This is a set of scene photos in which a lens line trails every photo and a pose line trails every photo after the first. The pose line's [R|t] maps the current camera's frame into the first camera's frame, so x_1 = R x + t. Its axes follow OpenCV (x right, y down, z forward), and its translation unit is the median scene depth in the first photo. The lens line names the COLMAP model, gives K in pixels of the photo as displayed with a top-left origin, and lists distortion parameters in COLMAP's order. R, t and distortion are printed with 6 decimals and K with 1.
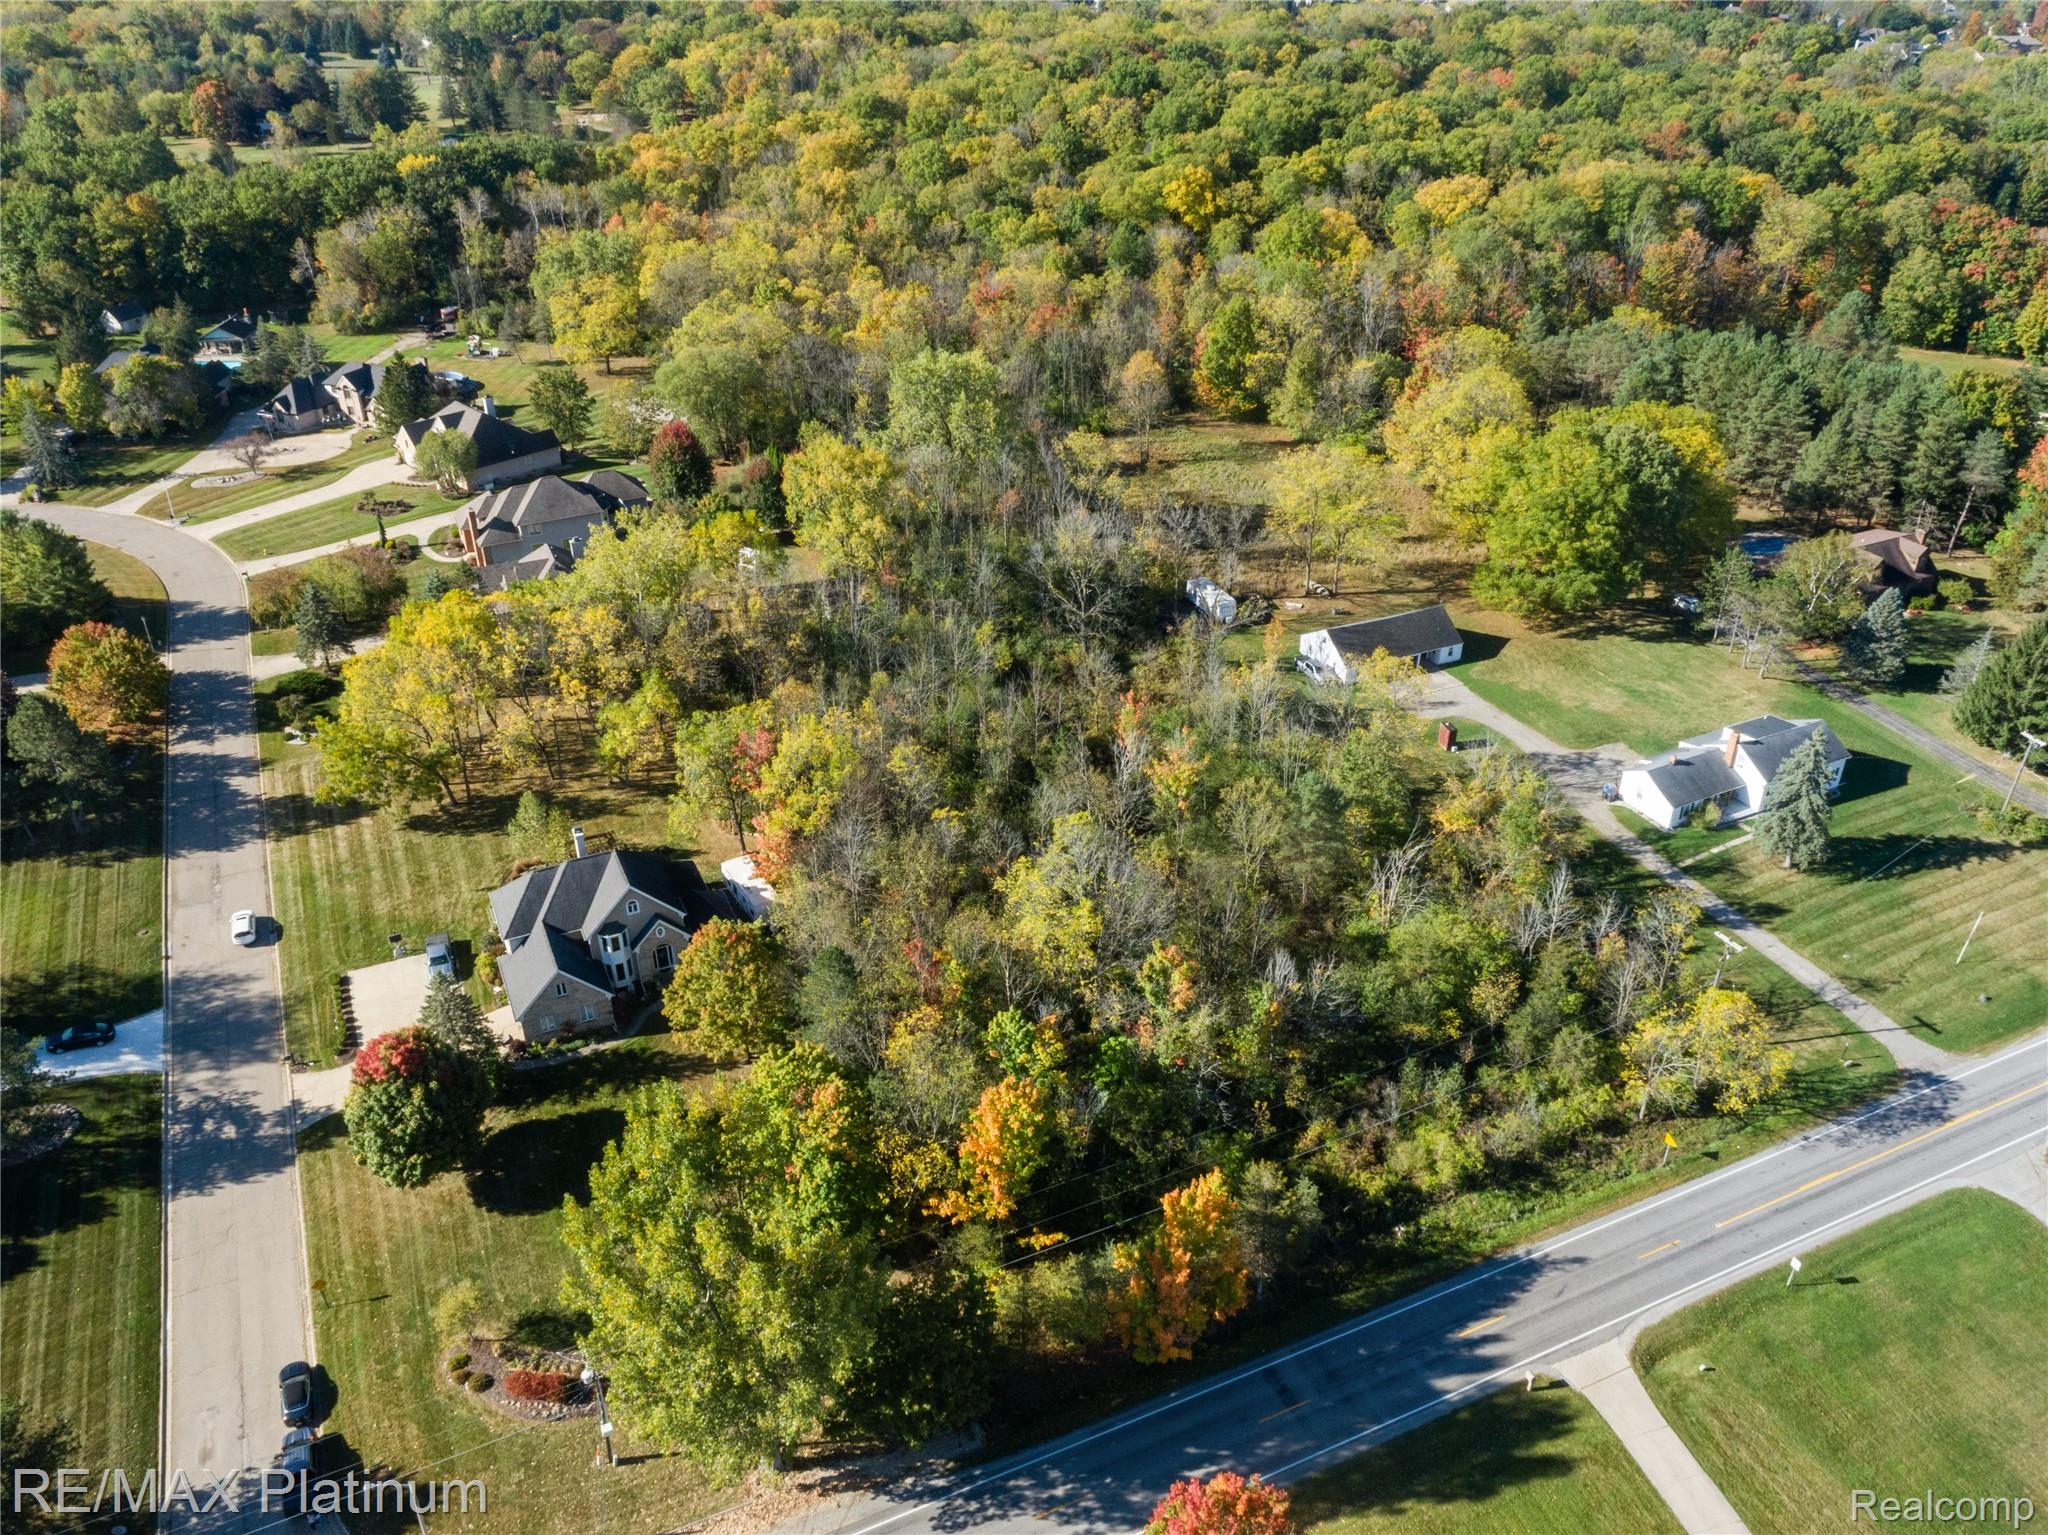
lens RADIAL K [[1552.6, 0, 1019.3], [0, 1552.6, 760.4], [0, 0, 1]] dist [-0.020610, 0.011093]
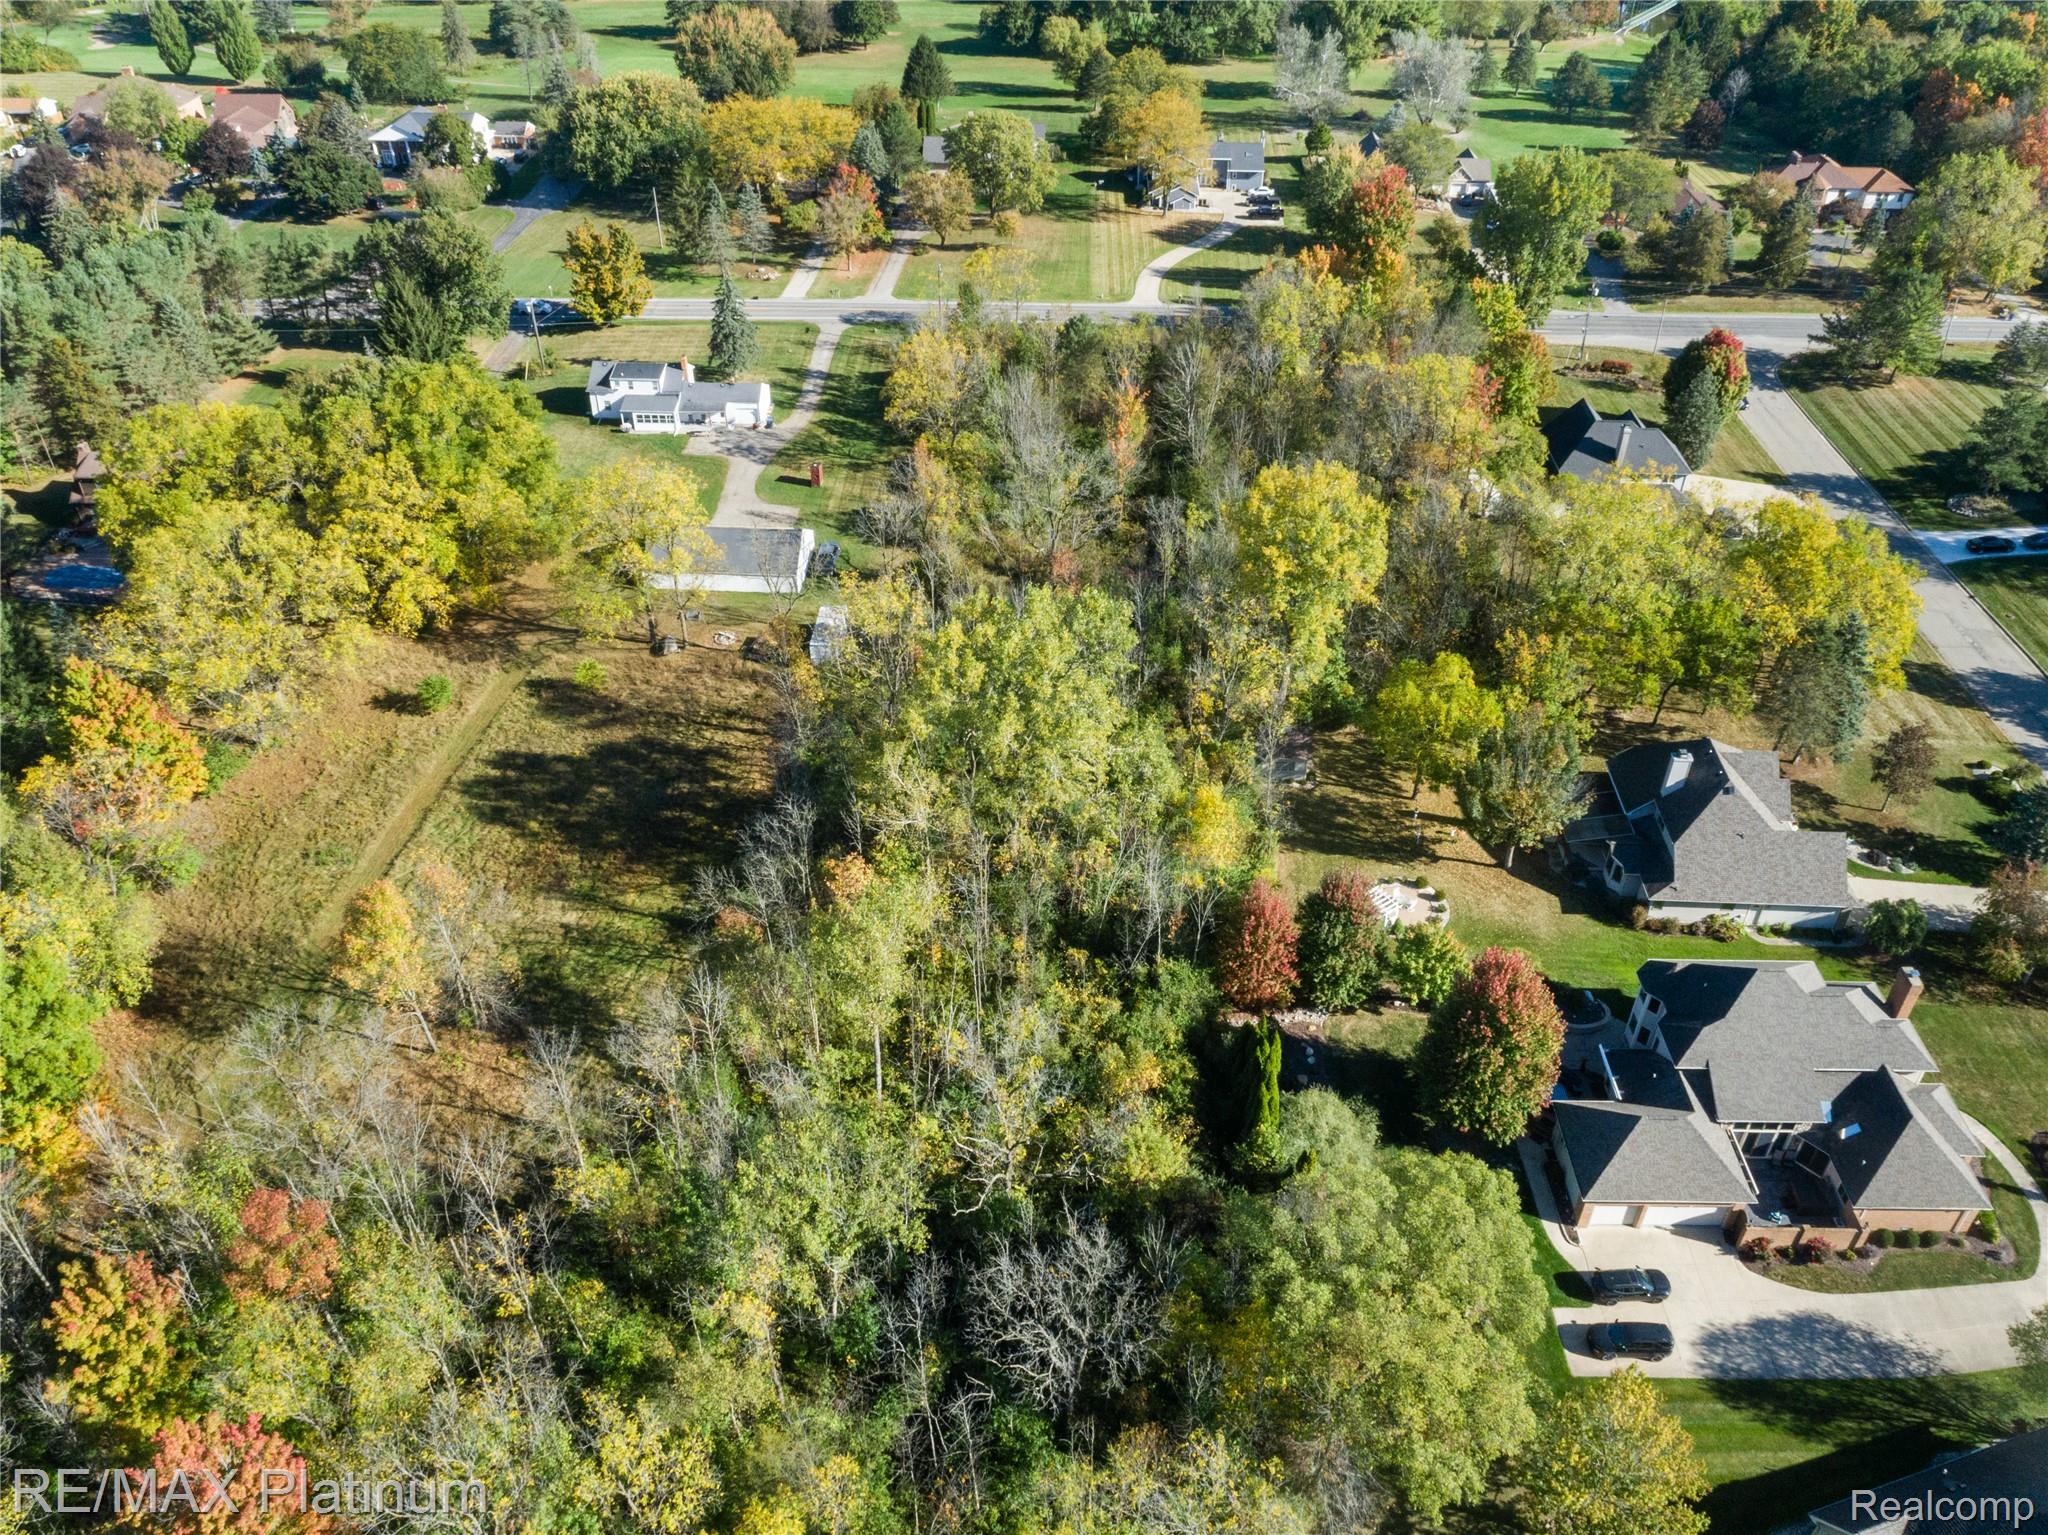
lens RADIAL K [[1552.6, 0, 1025.8], [0, 1552.6, 767.4], [0, 0, 1]] dist [-0.020610, 0.011093]
pose [[-0.886678, -0.277903, 0.369556, -0.290487], [0.238553, 0.409719, 0.880467, -0.792229], [-0.396099, 0.868850, -0.296994, 1.338888]]
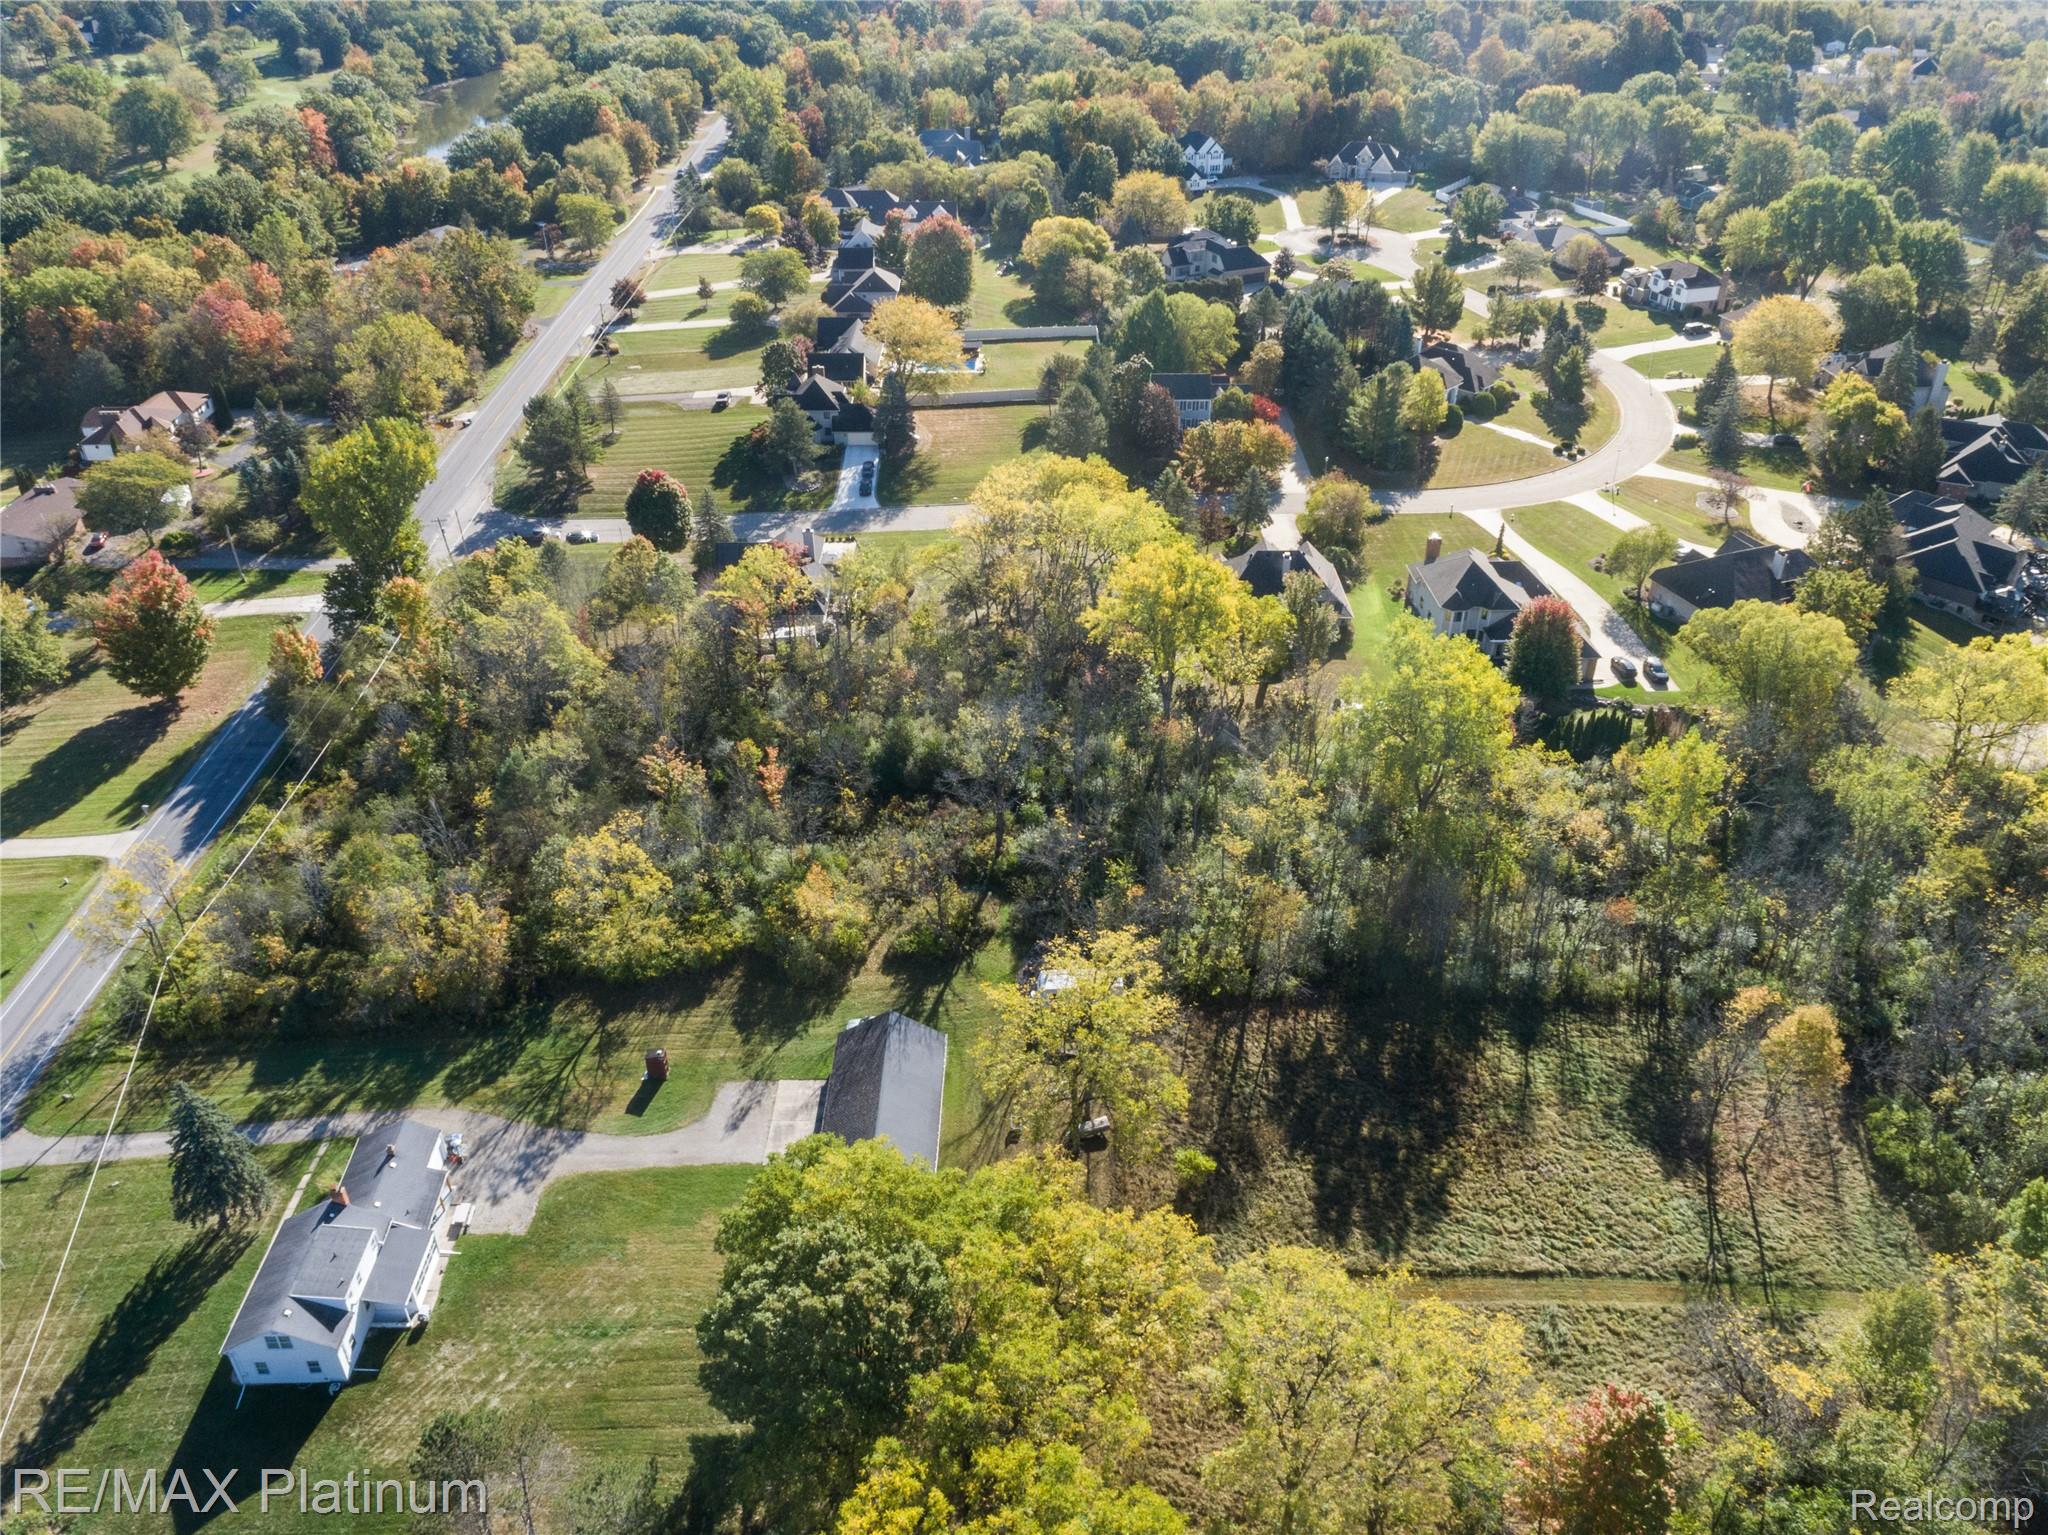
lens RADIAL K [[1552.6, 0, 1024.2], [0, 1552.6, 759.3], [0, 0, 1]] dist [-0.020610, 0.011093]
pose [[-0.407971, 0.496631, -0.766105, 0.689365], [-0.461668, 0.611712, 0.642395, -0.674378], [0.787669, 0.615764, -0.020282, 0.993011]]
